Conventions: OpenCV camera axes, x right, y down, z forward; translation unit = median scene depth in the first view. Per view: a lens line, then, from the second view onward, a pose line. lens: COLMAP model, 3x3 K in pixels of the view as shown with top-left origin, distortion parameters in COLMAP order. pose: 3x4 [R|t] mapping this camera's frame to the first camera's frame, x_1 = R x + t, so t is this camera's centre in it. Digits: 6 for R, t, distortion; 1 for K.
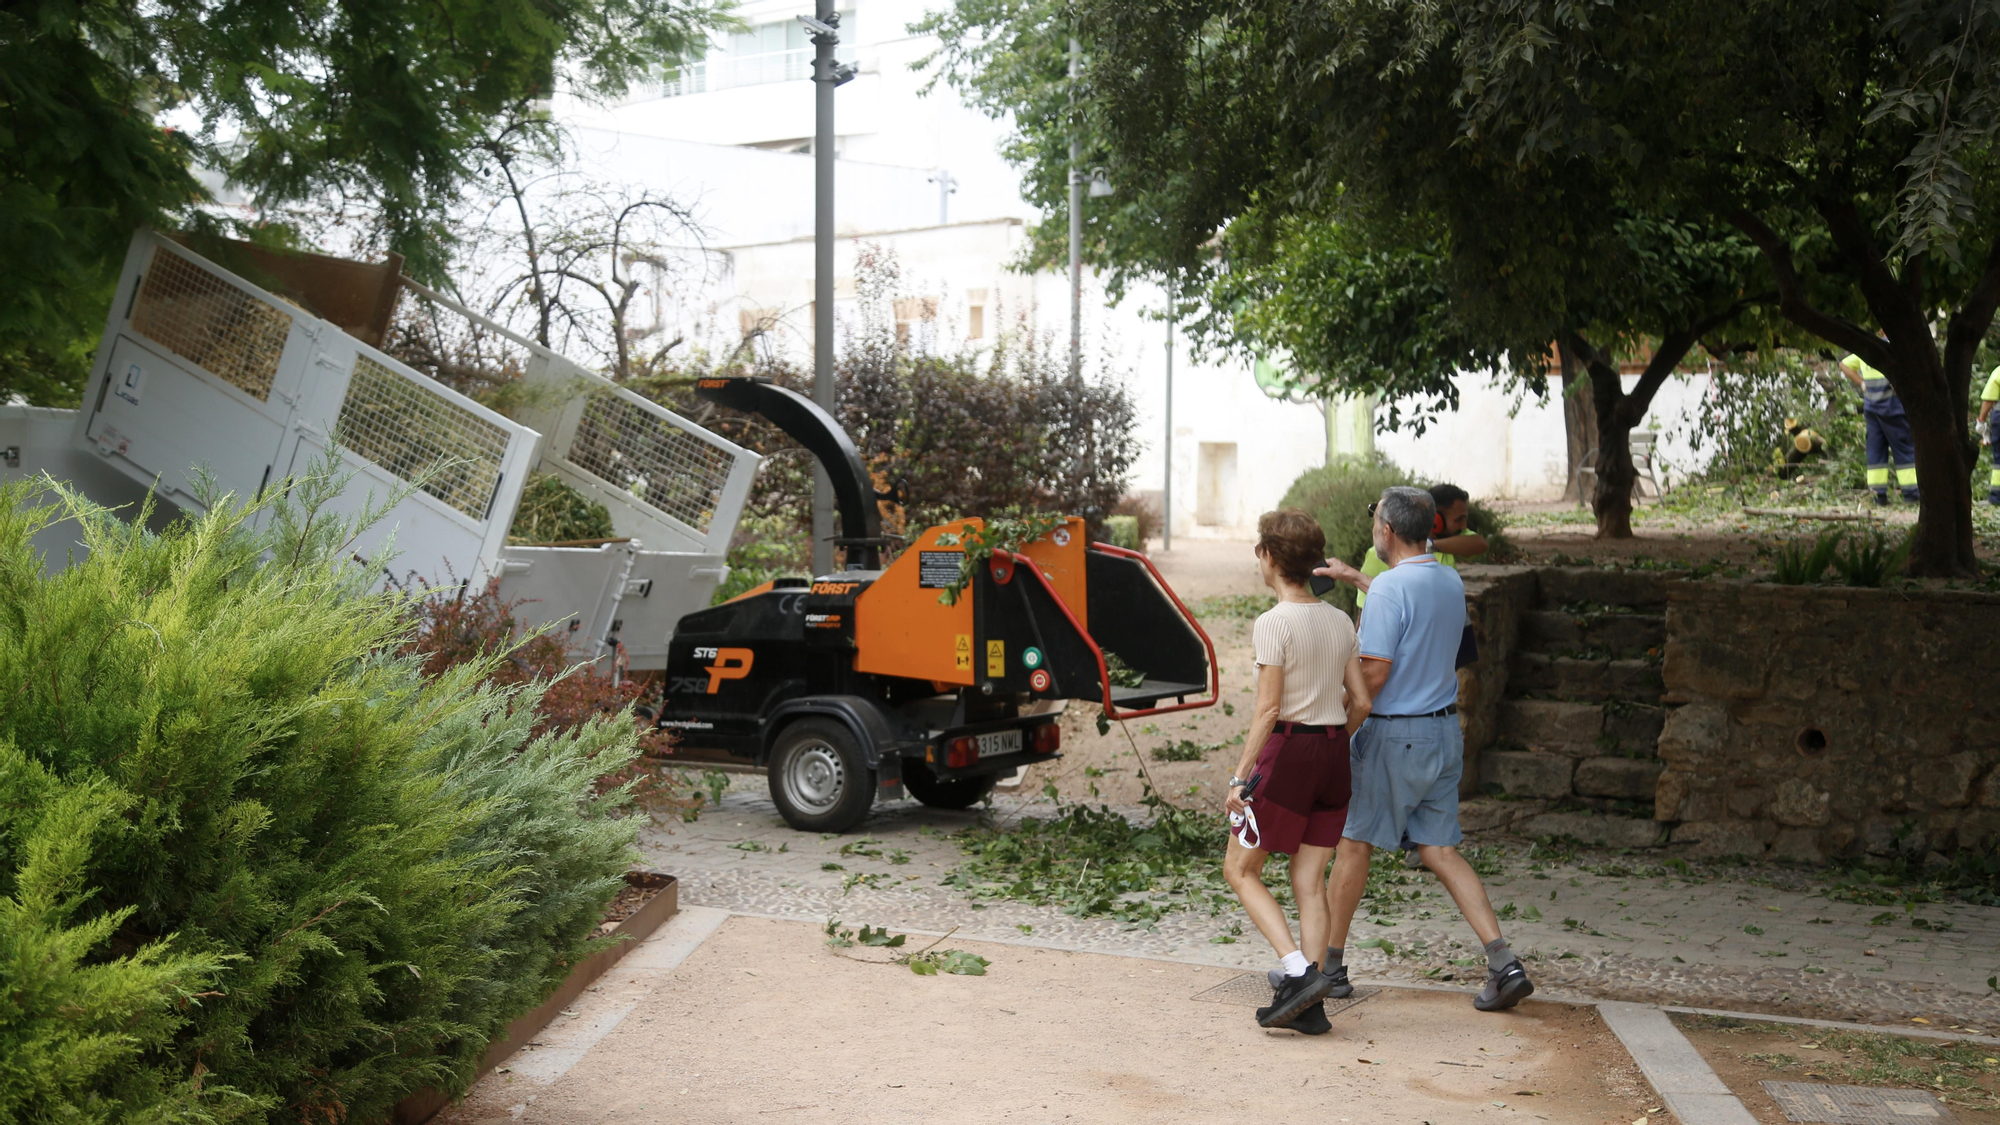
lens RADIAL K [[2521.0, 0, 1000.0], [0, 2521.0, 562.5], [0, 0, 1]] dist [0.107378, 0.089396]
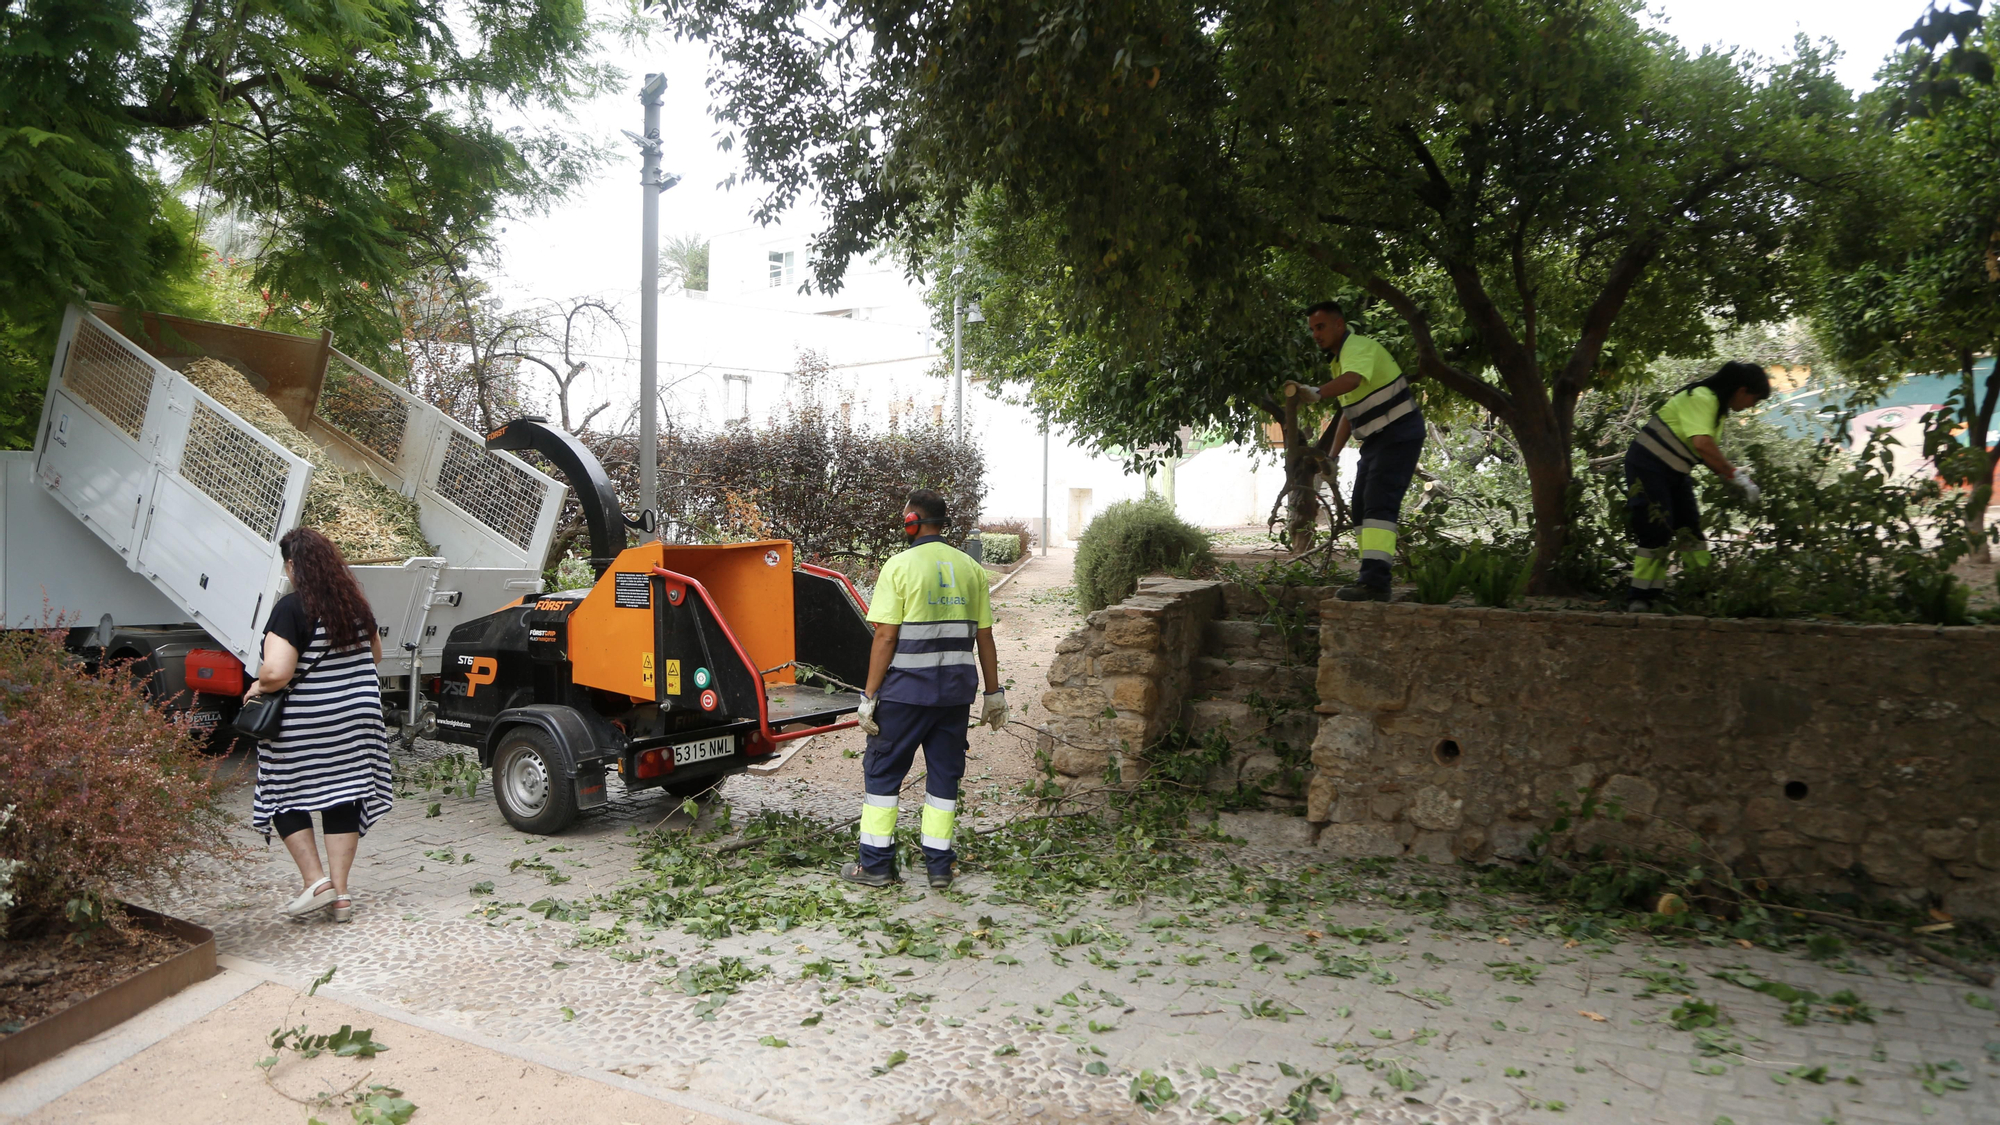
lens RADIAL K [[1409.3, 0, 1000.0], [0, 1409.3, 562.5], [0, 0, 1]] dist [-0.135595, 0.076295]
pose [[0.999977, 0.002604, 0.006323, 0.121298], [-0.002620, 0.999993, 0.002571, -0.010136], [-0.006316, -0.002587, 0.999977, 0.402180]]
